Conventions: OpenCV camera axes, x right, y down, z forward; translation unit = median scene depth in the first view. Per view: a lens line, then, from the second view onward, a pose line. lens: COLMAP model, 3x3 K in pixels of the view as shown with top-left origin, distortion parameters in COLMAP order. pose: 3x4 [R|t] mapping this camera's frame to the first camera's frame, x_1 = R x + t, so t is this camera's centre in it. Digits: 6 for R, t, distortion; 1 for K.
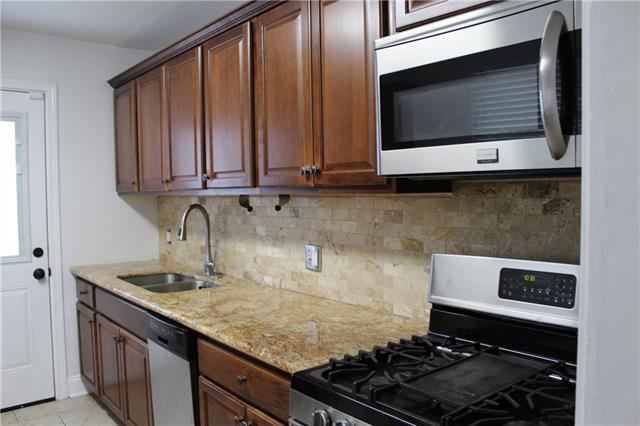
lens RADIAL K [[527.2, 0, 320.0], [0, 527.2, 213.0], [0, 0, 1]] dist [-0.166801, 0.133335]
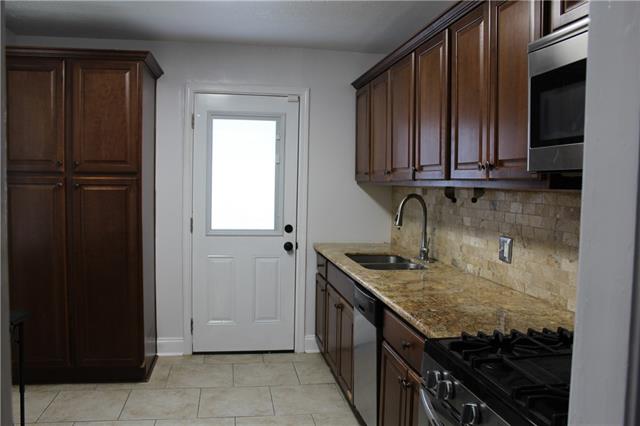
lens RADIAL K [[527.2, 0, 320.0], [0, 527.2, 213.0], [0, 0, 1]] dist [-0.166801, 0.133335]
pose [[0.869575, 0.057354, -0.490459, 0.152523], [-0.050564, 0.998353, 0.027098, 0.003518], [0.491206, 0.001235, 0.871043, -0.069466]]
